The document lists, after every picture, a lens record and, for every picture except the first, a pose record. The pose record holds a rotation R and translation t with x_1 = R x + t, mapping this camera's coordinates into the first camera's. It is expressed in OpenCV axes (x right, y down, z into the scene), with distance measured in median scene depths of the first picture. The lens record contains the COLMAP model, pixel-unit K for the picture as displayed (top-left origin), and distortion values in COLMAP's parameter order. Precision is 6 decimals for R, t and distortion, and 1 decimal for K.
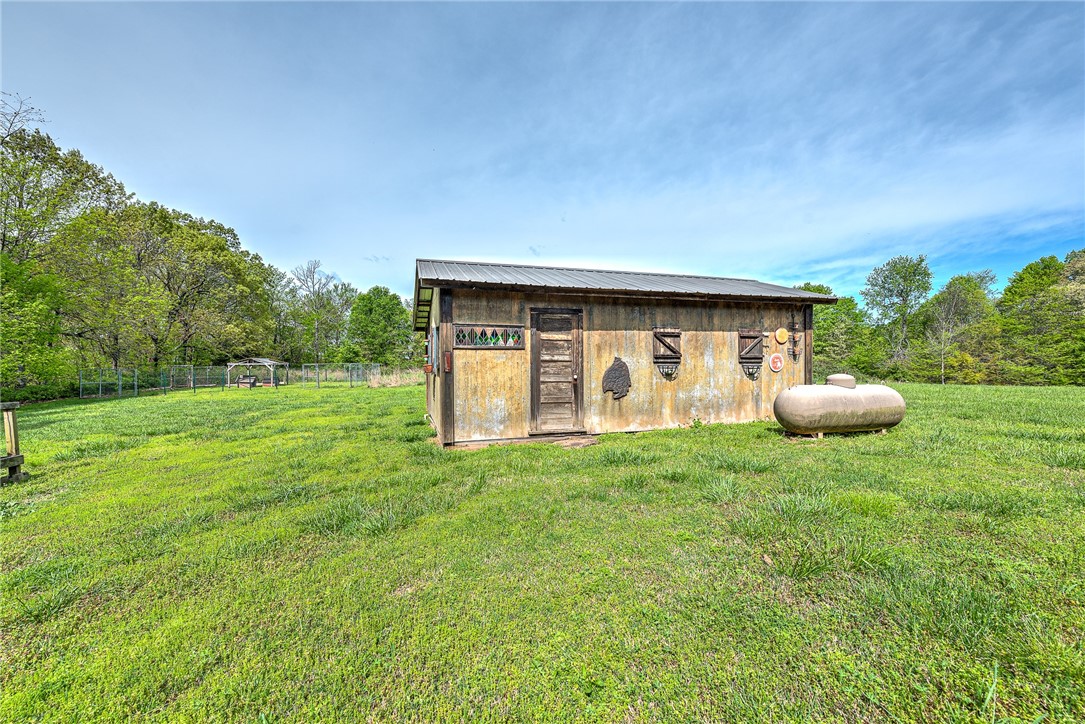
lens RADIAL K [[448.5, 0, 536.0], [0, 448.5, 370.8], [0, 0, 1]] dist [-0.013330, 0.000013]
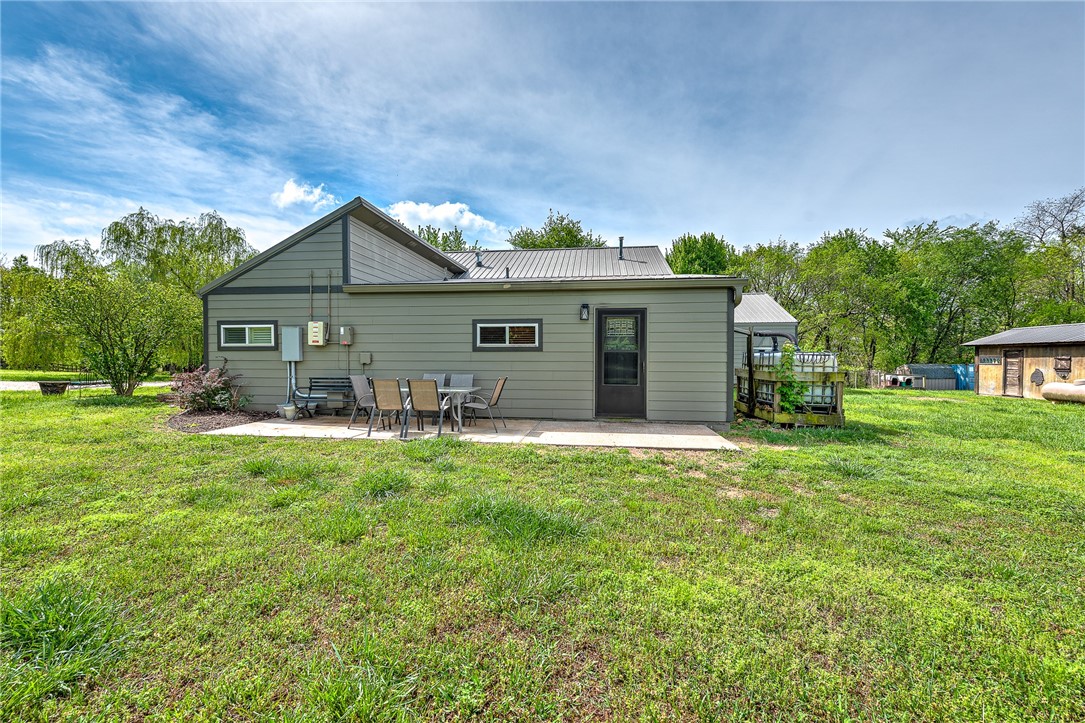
lens RADIAL K [[428.7, 0, 541.7], [0, 428.7, 363.2], [0, 0, 1]] dist [0.002348, -0.000097]
pose [[-0.401338, 0.019185, -0.915729, 0.654910], [-0.011955, 0.999586, 0.026181, -0.016897], [0.915852, 0.021455, -0.400942, -0.104663]]
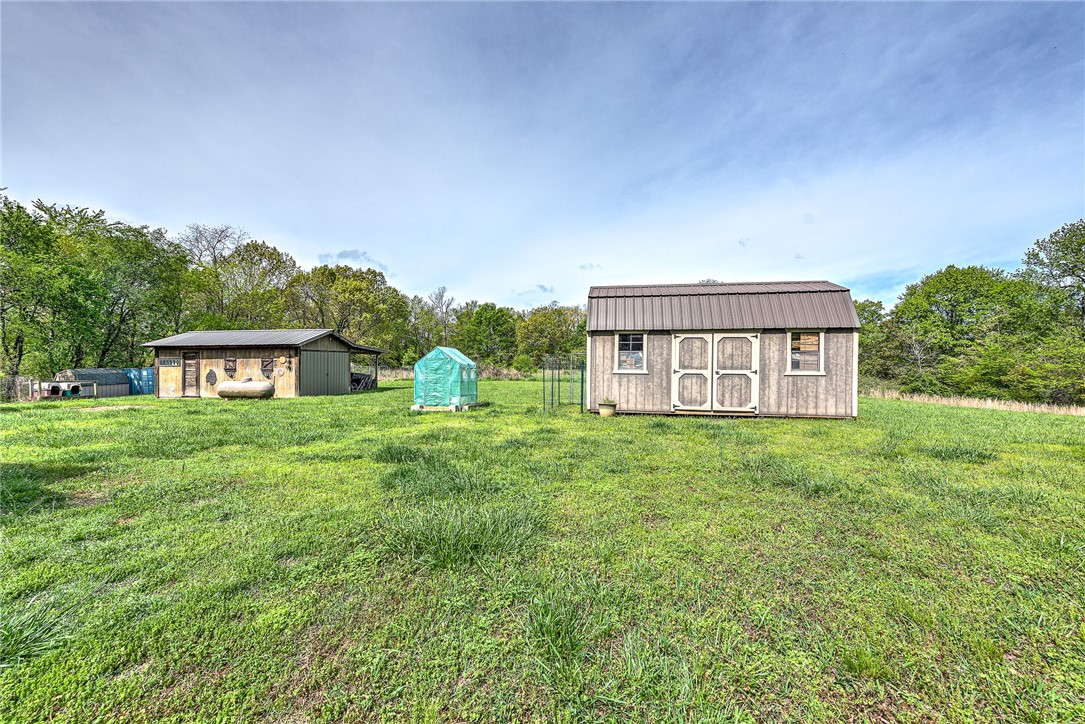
lens RADIAL K [[428.7, 0, 541.7], [0, 428.7, 361.6], [0, 0, 1]] dist [0.002348, -0.000097]
pose [[0.903557, 0.004258, -0.428446, 0.578530], [-0.010455, 0.999872, -0.012110, -0.012334], [0.428340, 0.015422, 0.903486, -0.087553]]
